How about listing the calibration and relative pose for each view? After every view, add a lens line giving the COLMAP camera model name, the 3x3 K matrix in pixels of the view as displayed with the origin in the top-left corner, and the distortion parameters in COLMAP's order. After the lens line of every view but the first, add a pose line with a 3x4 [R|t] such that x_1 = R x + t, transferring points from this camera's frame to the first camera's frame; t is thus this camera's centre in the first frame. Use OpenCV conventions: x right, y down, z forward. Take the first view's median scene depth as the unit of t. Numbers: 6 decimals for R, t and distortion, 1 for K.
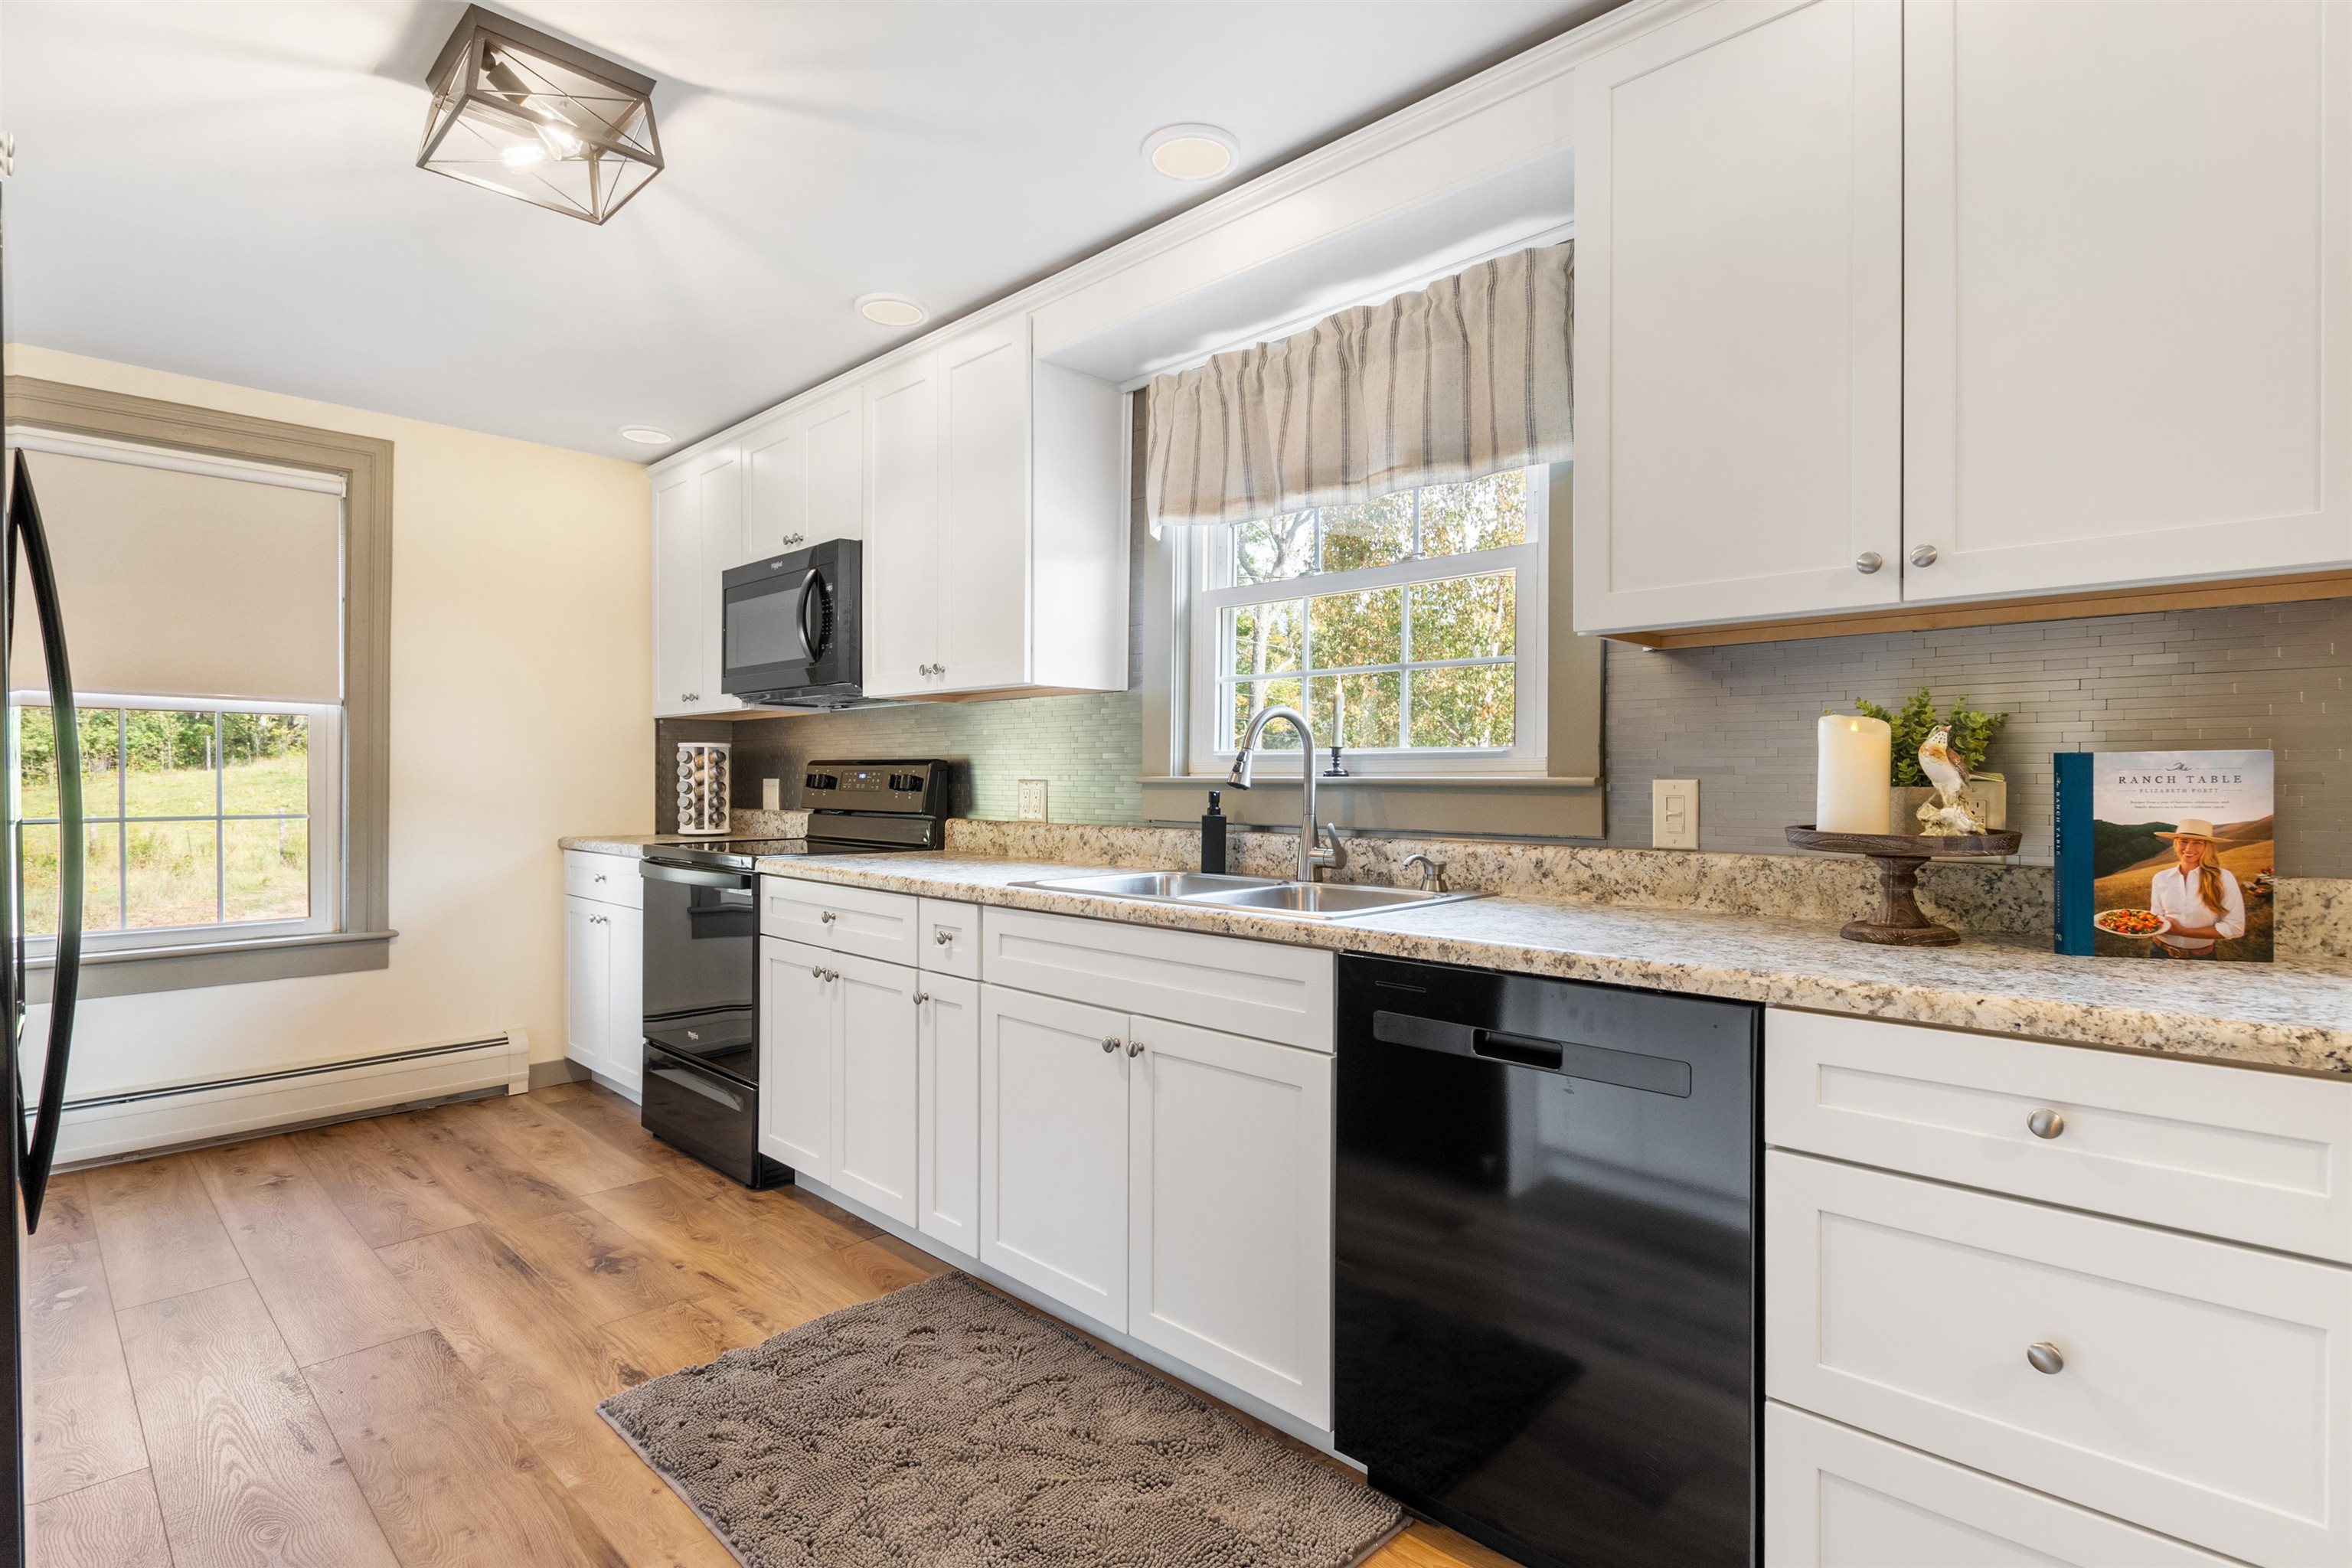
lens RADIAL K [[1146.6, 0, 1176.0], [0, 1146.6, 784.0], [0, 0, 1]] dist [0.001272, 0.000866]
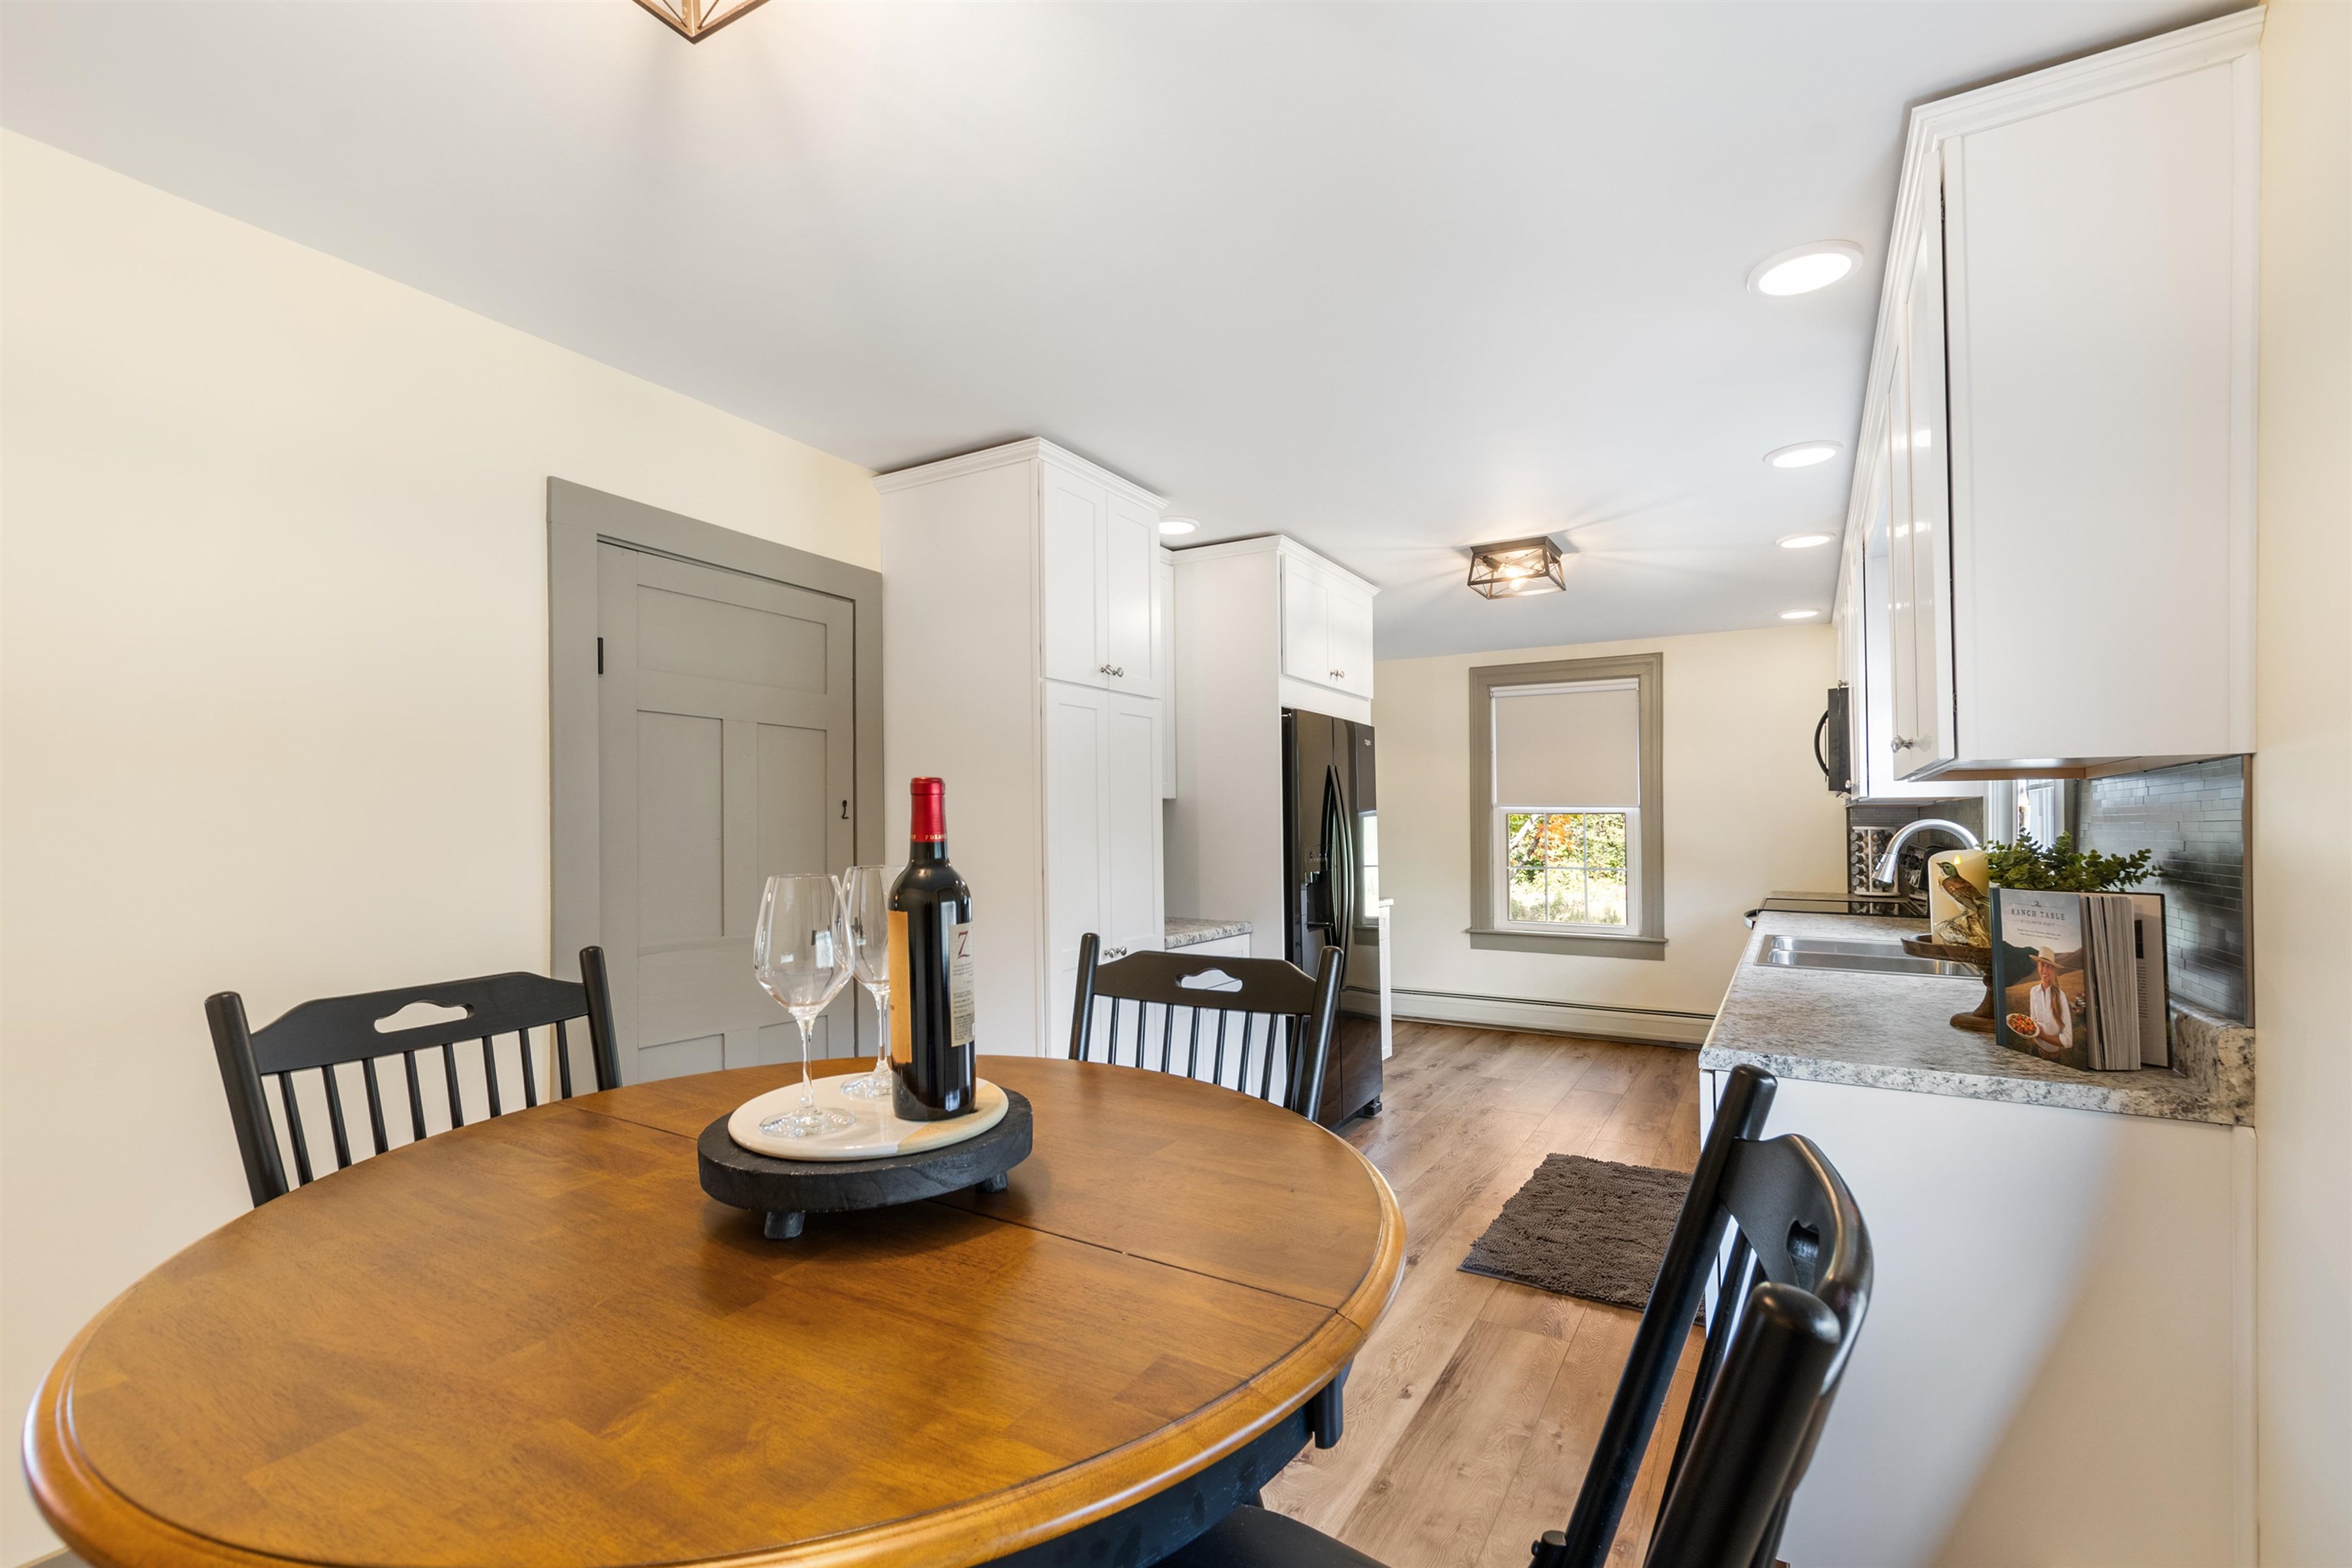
lens RADIAL K [[1019.8, 0, 1131.3], [0, 1019.8, 749.8], [0, 0, 1]] dist [0.000272, -0.000129]
pose [[0.187282, -0.070258, -0.979790, 0.850156], [-0.007960, 0.997298, -0.073035, -0.044321], [0.982274, 0.021477, 0.186217, -0.087470]]
